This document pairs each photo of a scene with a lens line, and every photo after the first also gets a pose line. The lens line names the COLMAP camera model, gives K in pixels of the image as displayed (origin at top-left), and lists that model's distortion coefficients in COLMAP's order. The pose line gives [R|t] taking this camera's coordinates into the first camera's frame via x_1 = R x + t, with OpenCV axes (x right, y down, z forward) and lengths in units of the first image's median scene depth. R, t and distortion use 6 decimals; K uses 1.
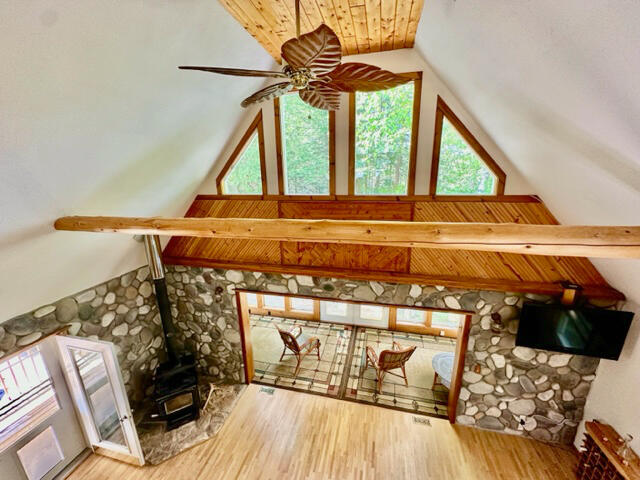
lens RADIAL K [[256.3, 0, 320.1], [0, 256.3, 240.9], [0, 0, 1]] dist [-0.000061, 0.000000]
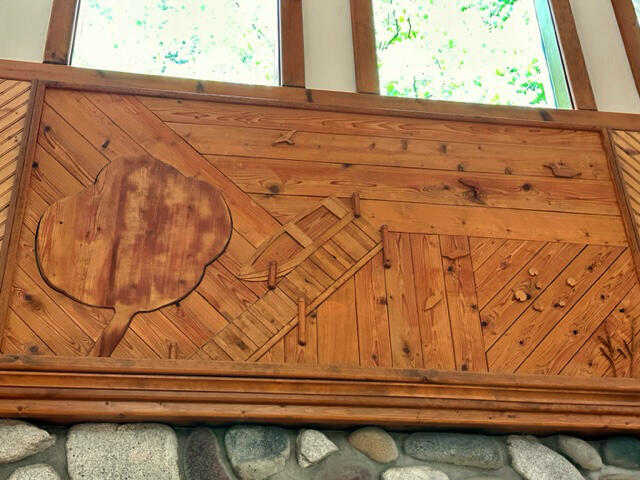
lens RADIAL K [[877.1, 0, 320.0], [0, 877.1, 240.1], [0, 0, 1]] dist [0.010898, 0.000000]
pose [[0.996756, -0.034772, 0.072589, 0.011154], [0.040515, 0.996034, -0.079214, 0.032260], [-0.069547, 0.081898, 0.994211, 0.224696]]
